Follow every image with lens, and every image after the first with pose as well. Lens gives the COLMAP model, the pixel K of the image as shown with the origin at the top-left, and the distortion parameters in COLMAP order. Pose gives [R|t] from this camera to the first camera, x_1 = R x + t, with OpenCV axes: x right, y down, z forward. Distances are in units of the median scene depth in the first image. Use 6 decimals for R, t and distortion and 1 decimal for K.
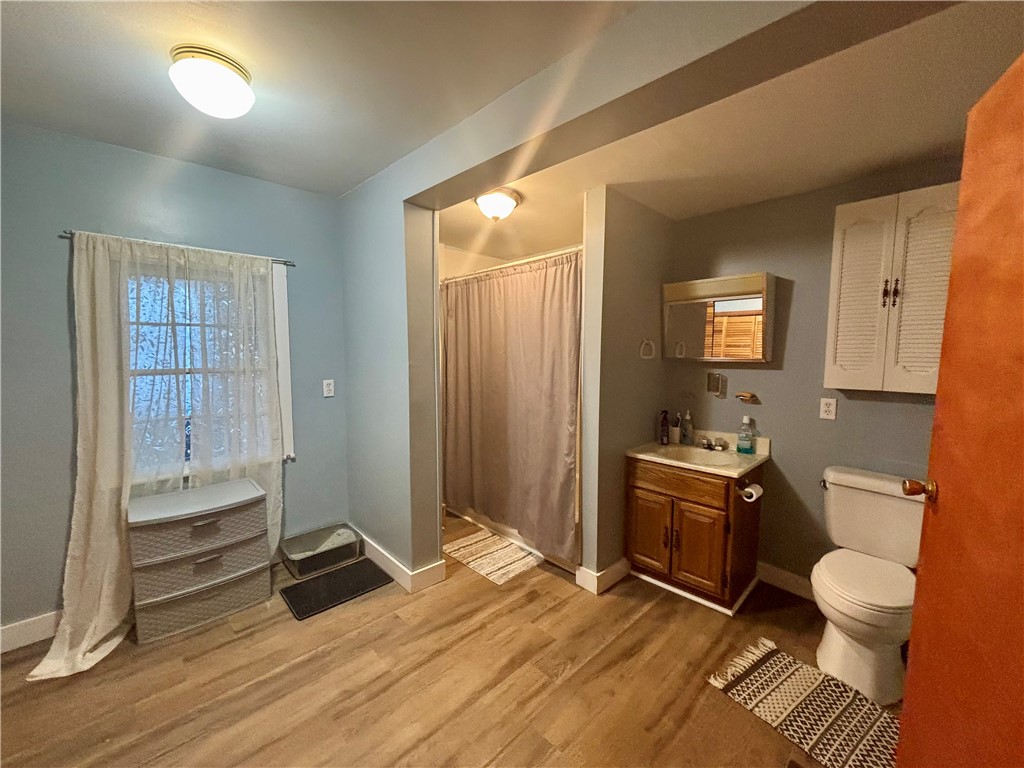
lens RADIAL K [[415.3, 0, 508.7], [0, 415.3, 383.8], [0, 0, 1]] dist [0.000419, 0.000350]
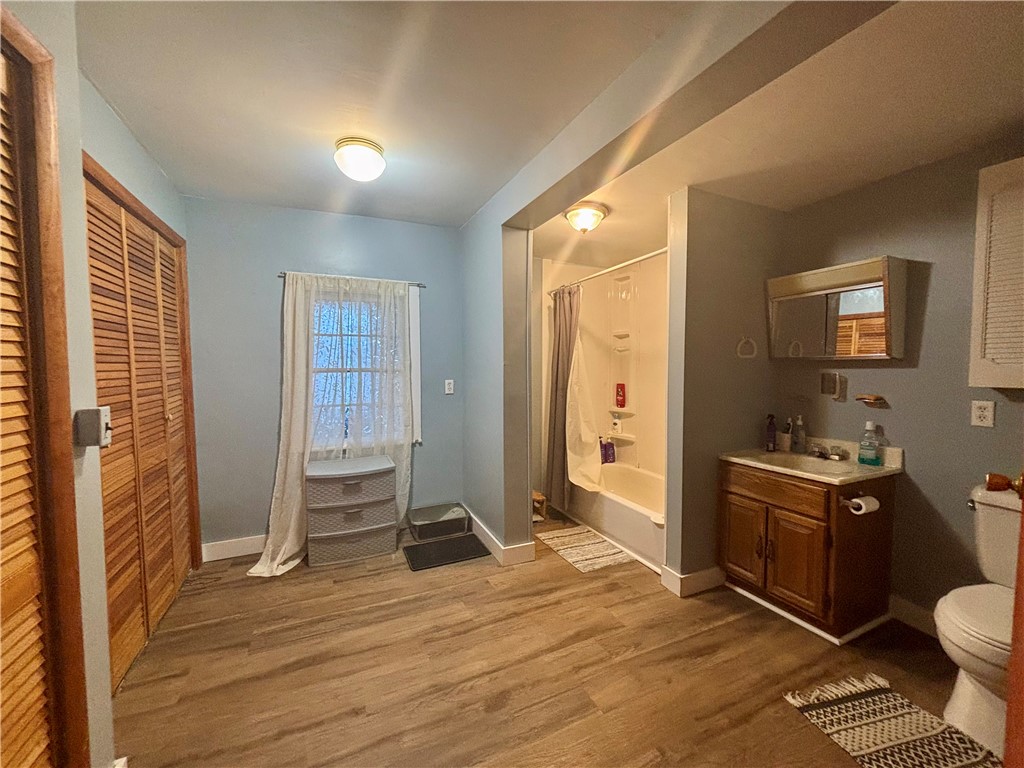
lens RADIAL K [[415.3, 0, 508.7], [0, 415.3, 383.8], [0, 0, 1]] dist [0.000419, 0.000350]
pose [[0.942473, 0.009719, -0.334142, 0.162429], [-0.023334, 0.999052, -0.036759, 0.053027], [0.333468, 0.042441, 0.941806, -0.084886]]
